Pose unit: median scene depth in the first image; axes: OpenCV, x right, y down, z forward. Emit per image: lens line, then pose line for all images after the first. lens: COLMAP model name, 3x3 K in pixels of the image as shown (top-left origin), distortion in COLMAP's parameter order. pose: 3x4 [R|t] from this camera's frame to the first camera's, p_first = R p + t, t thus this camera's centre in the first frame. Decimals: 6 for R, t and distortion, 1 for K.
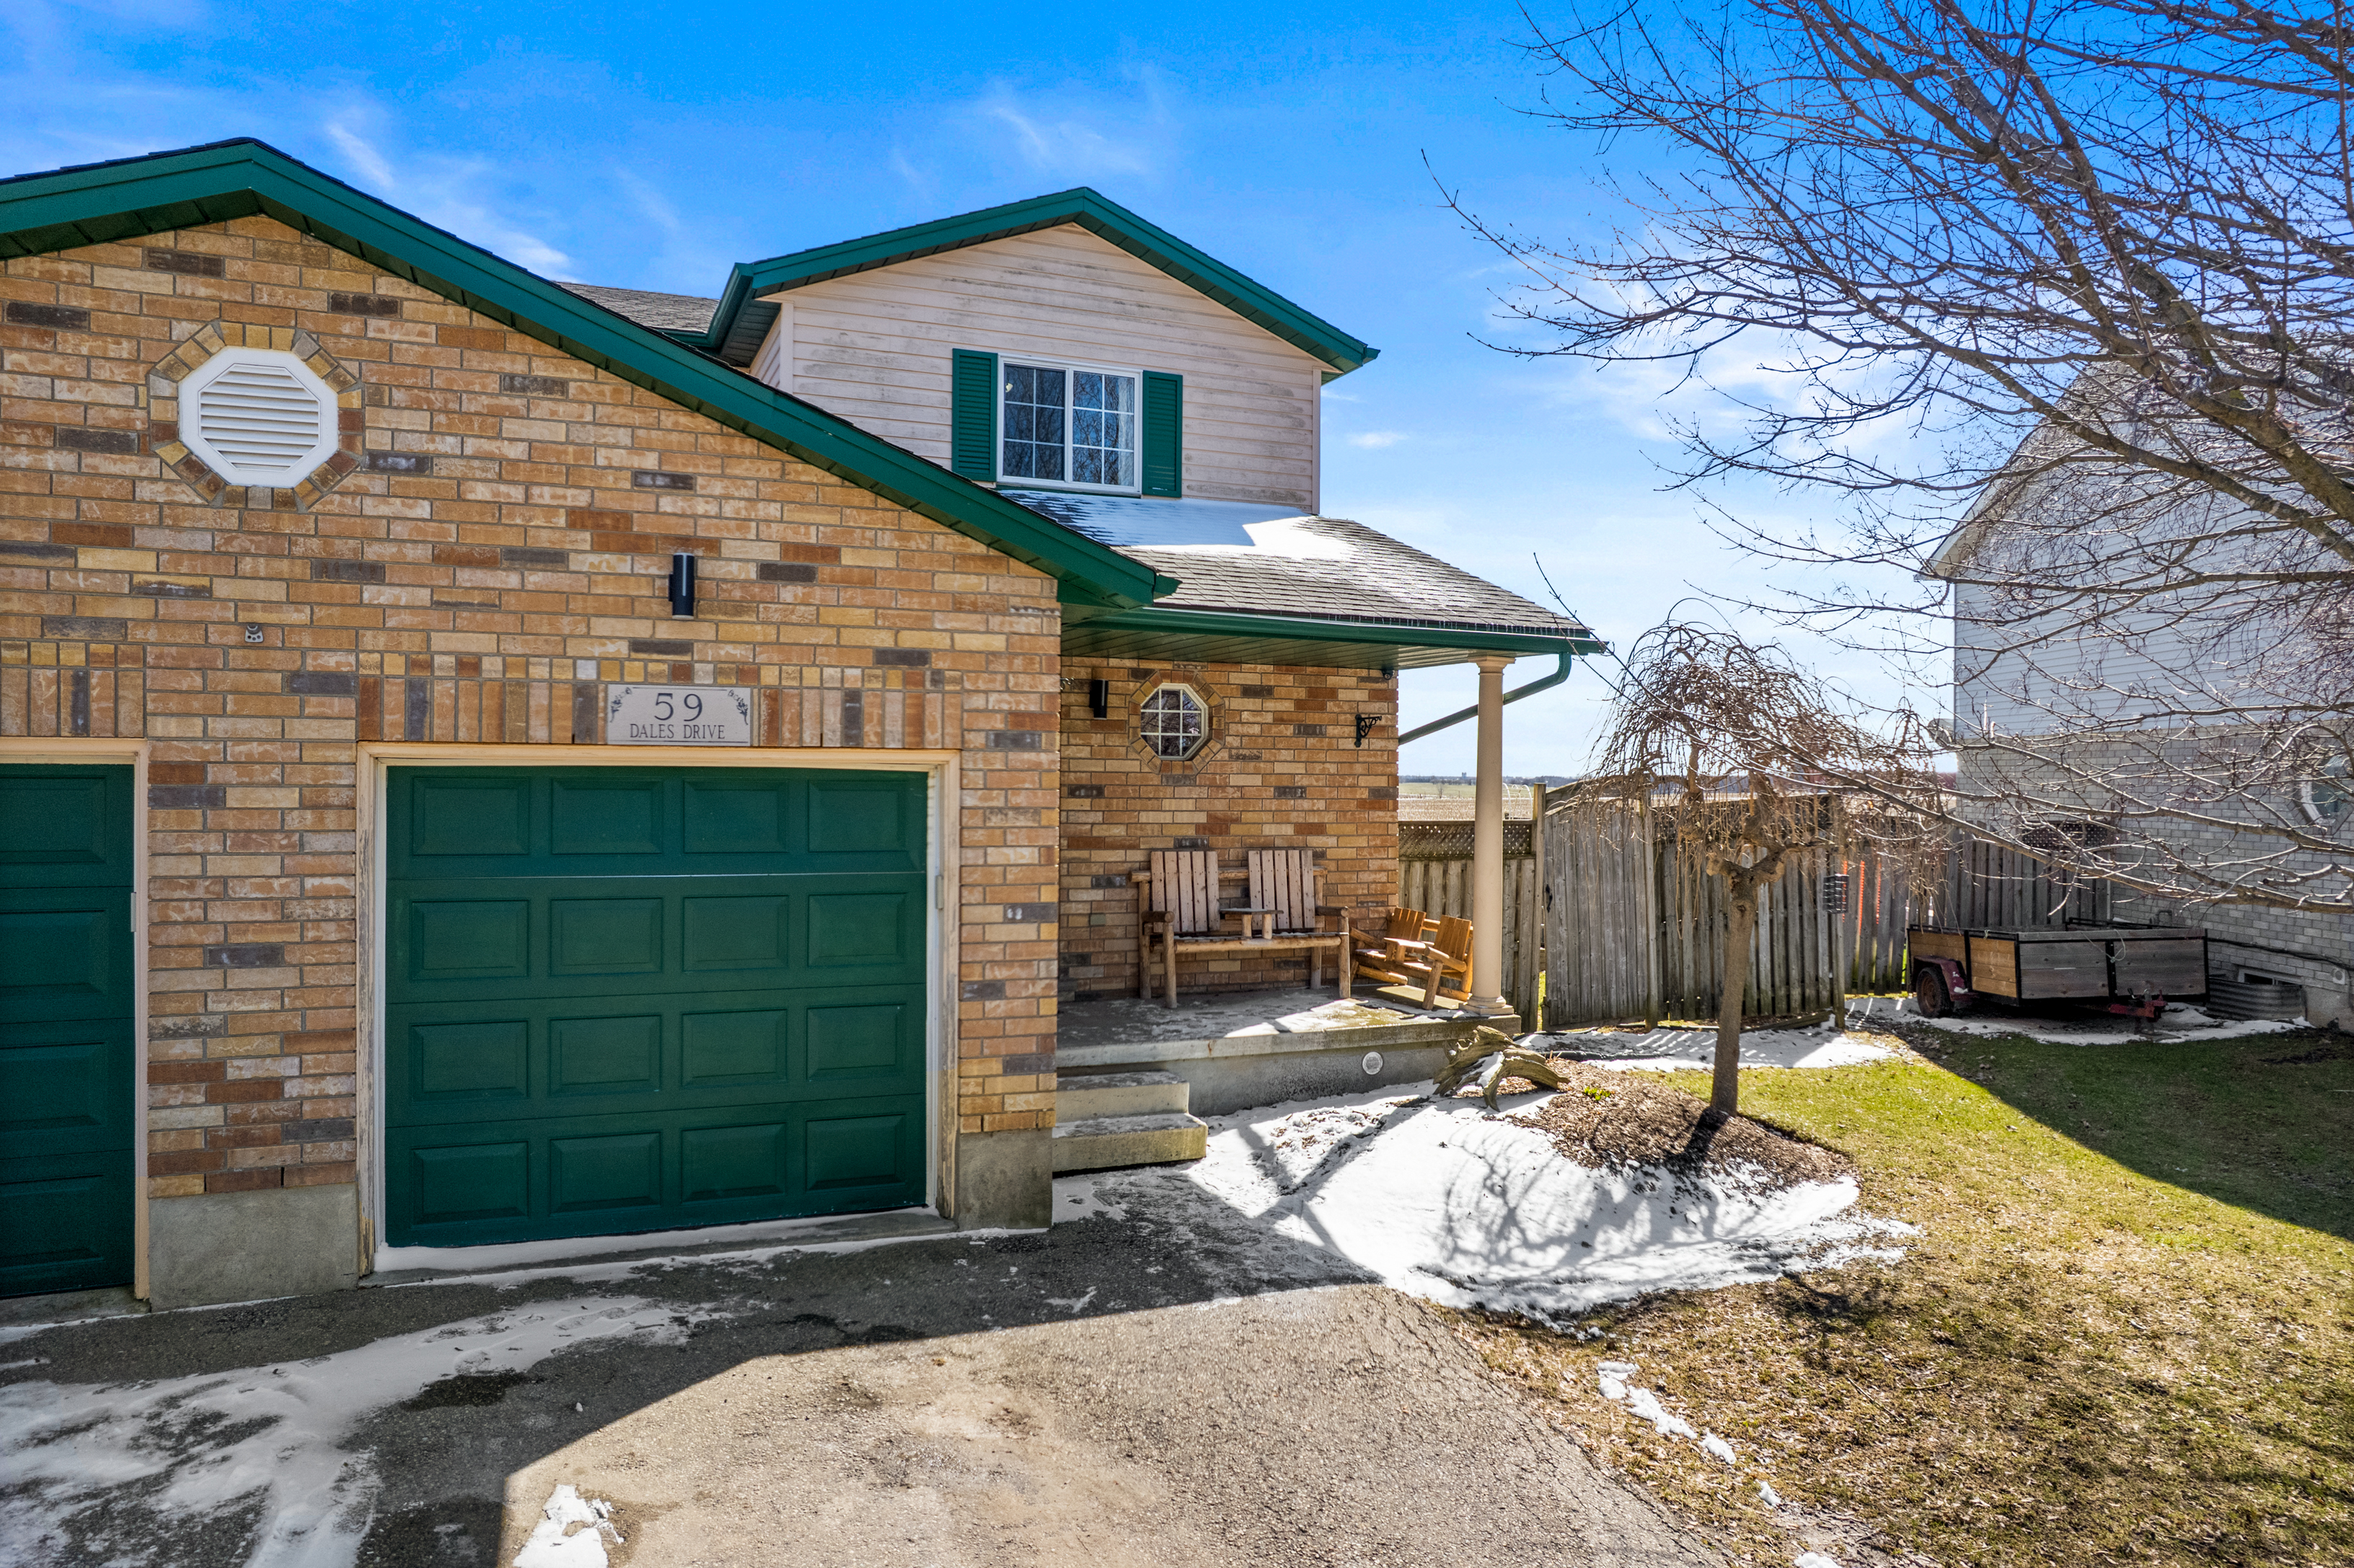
lens RADIAL K [[1525.7, 0, 1190.6], [0, 1525.7, 789.4], [0, 0, 1]] dist [-0.068785, 0.052429]
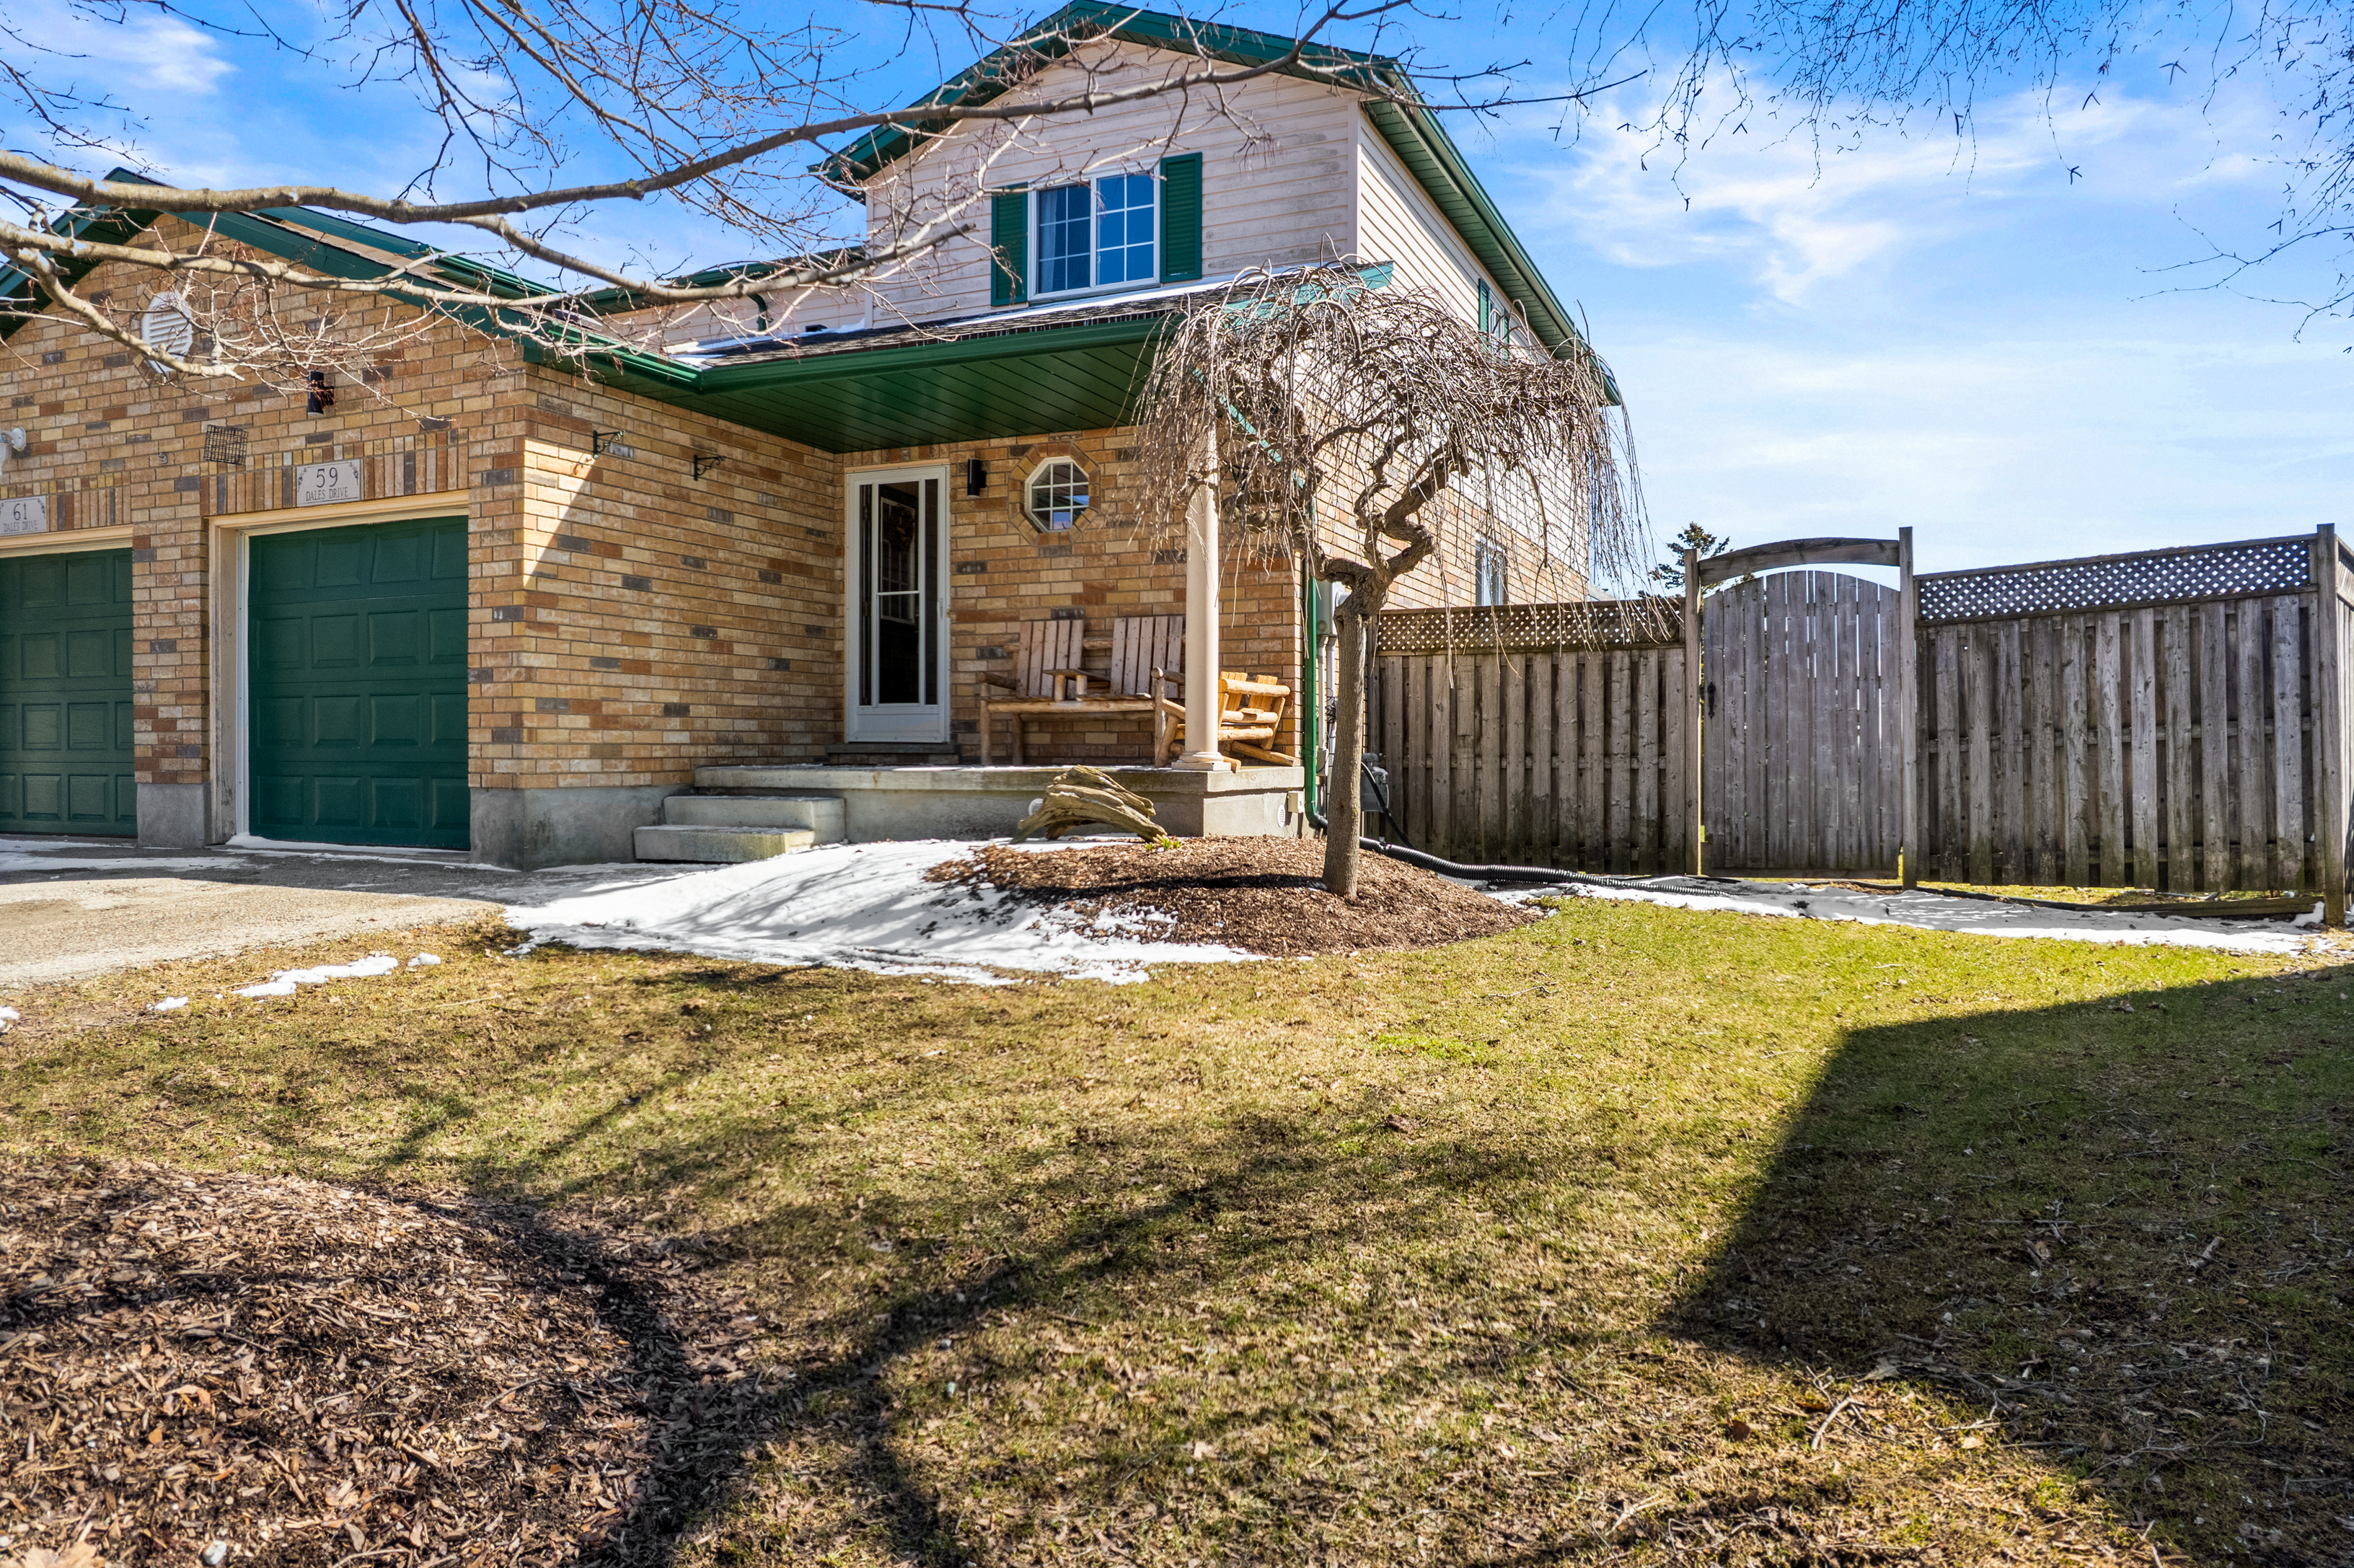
lens RADIAL K [[1525.7, 0, 1190.6], [0, 1525.7, 789.4], [0, 0, 1]] dist [-0.068785, 0.052429]
pose [[0.680106, 0.007274, -0.733077, 0.804580], [-0.002291, 0.999967, 0.007797, 0.145520], [0.733110, -0.003623, 0.680101, 0.389505]]
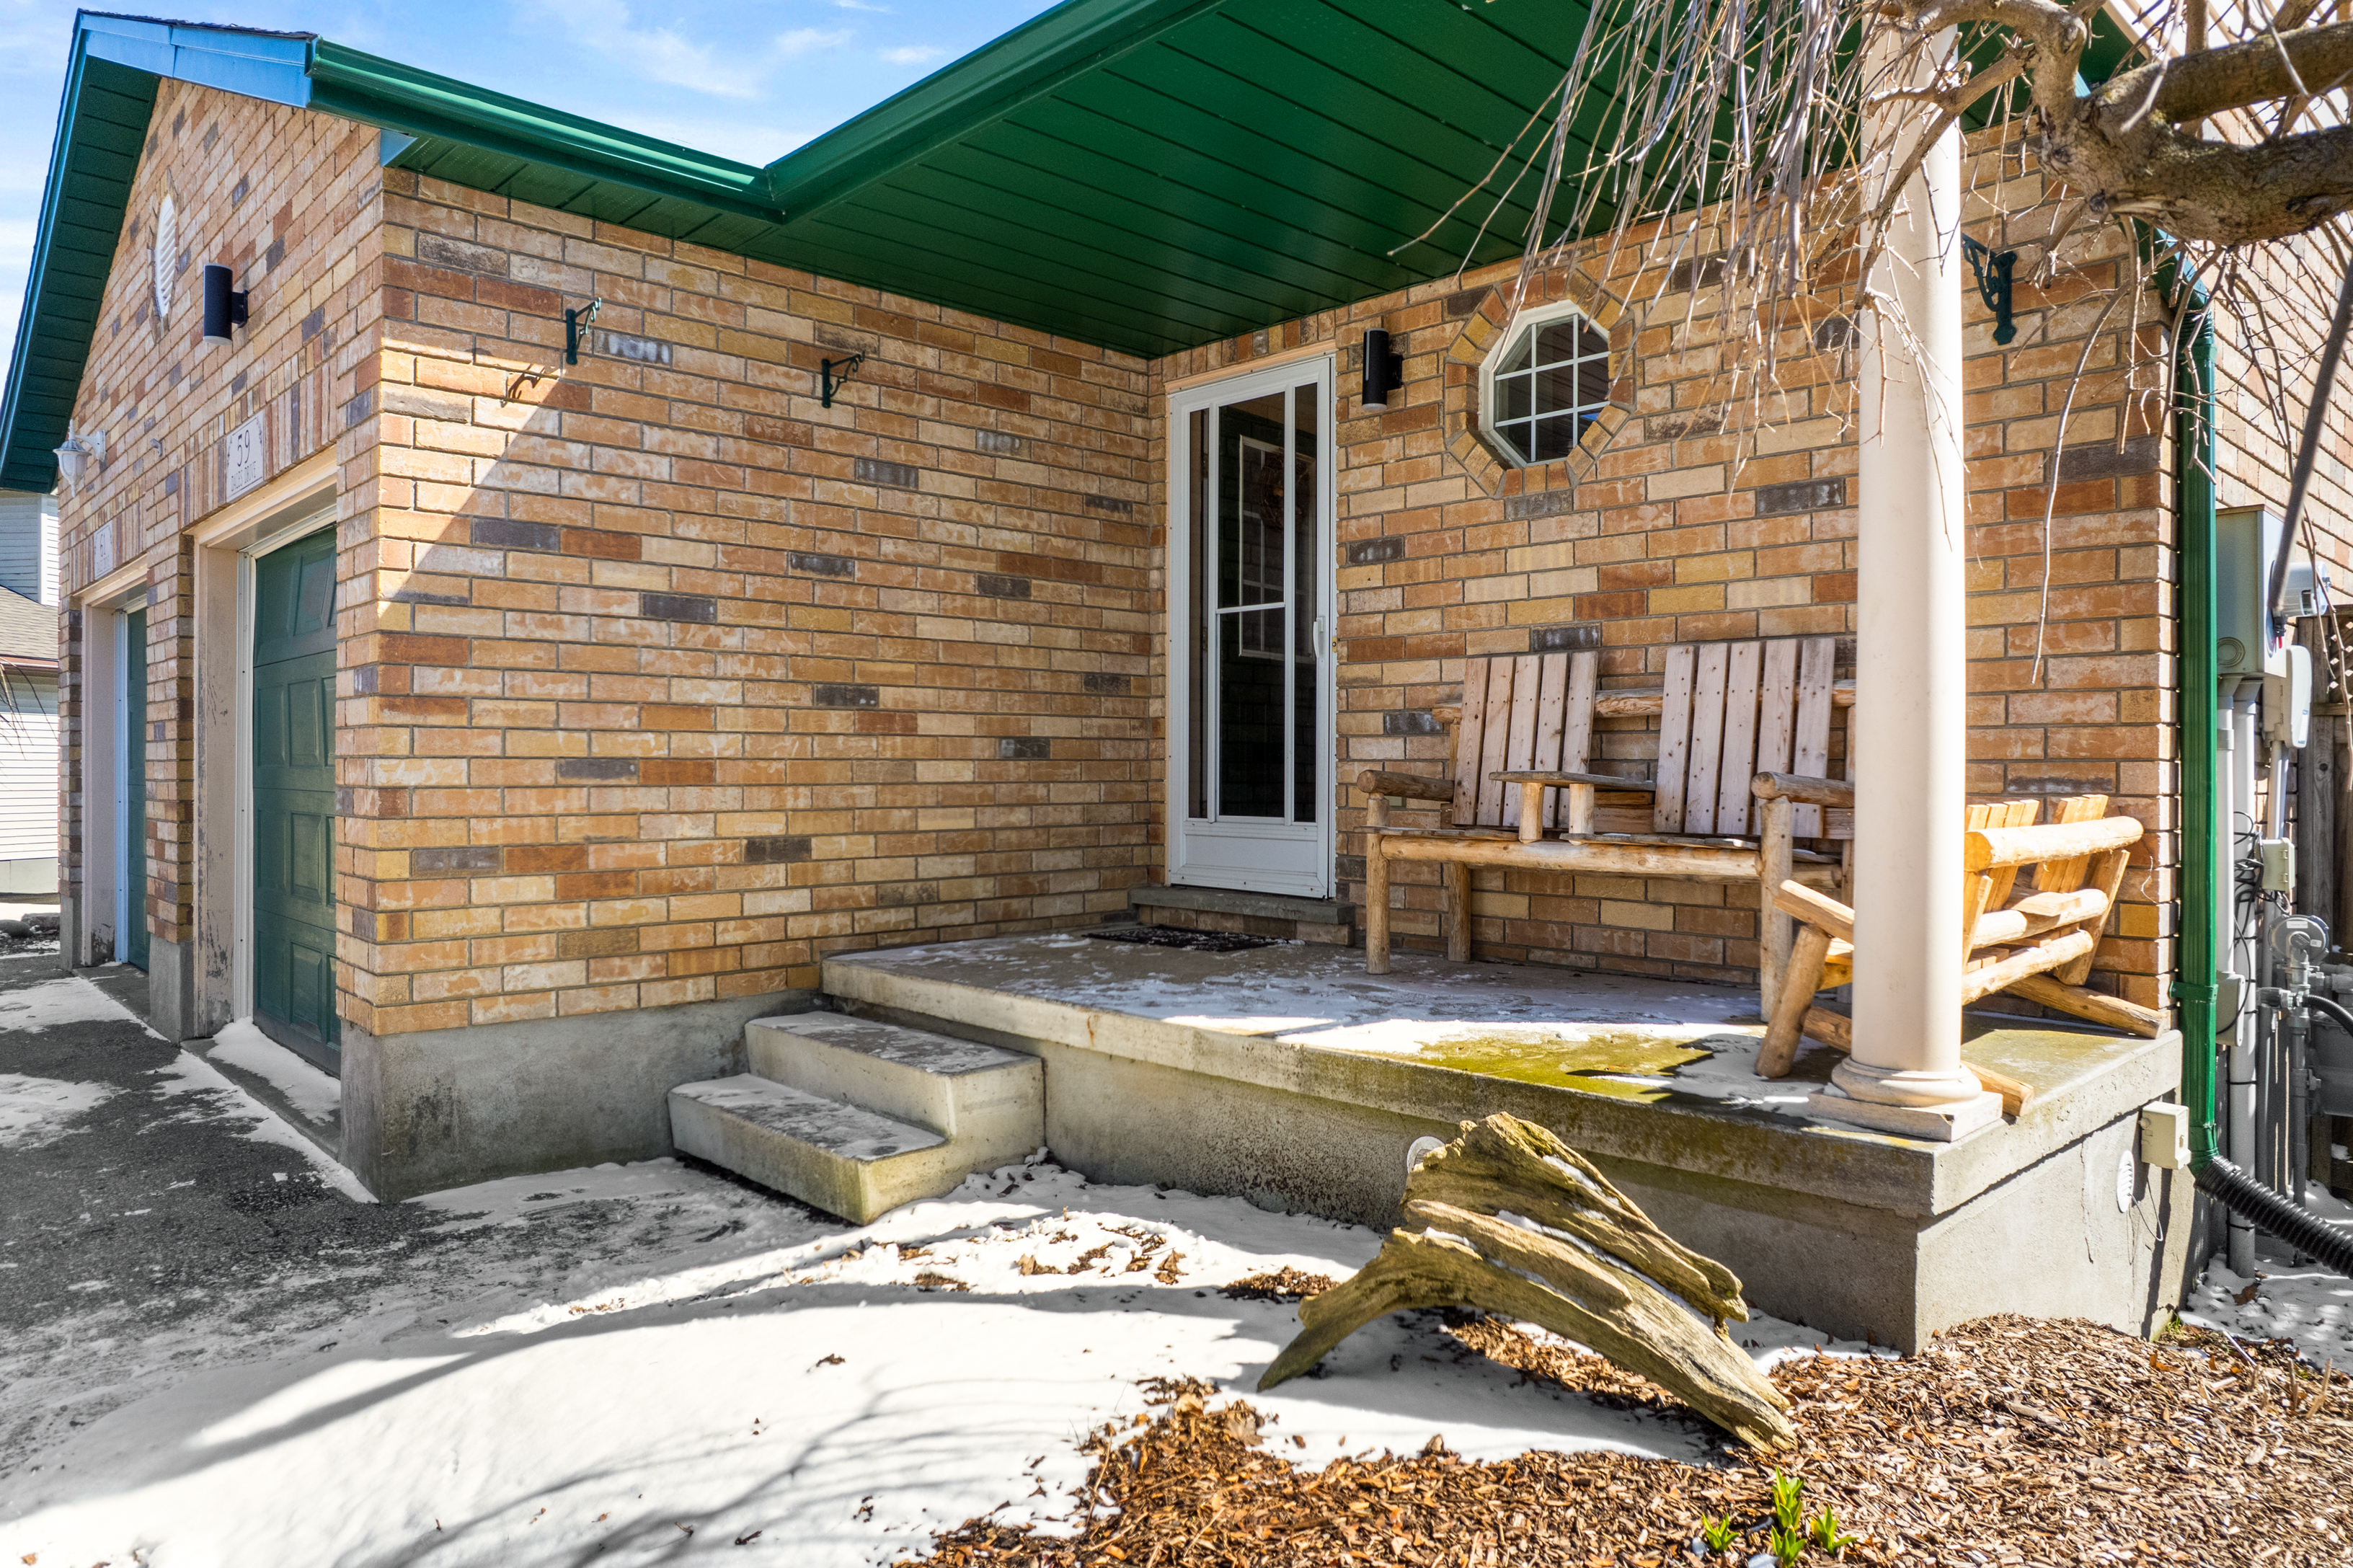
lens RADIAL K [[1525.1, 0, 1190.1], [0, 1525.1, 789.4], [0, 0, 1]] dist [-0.068785, 0.052429]
pose [[0.346475, 0.001165, -0.938059, 0.398960], [-0.008092, 0.999966, -0.001747, 0.084257], [0.938024, 0.008197, 0.346472, 0.753147]]
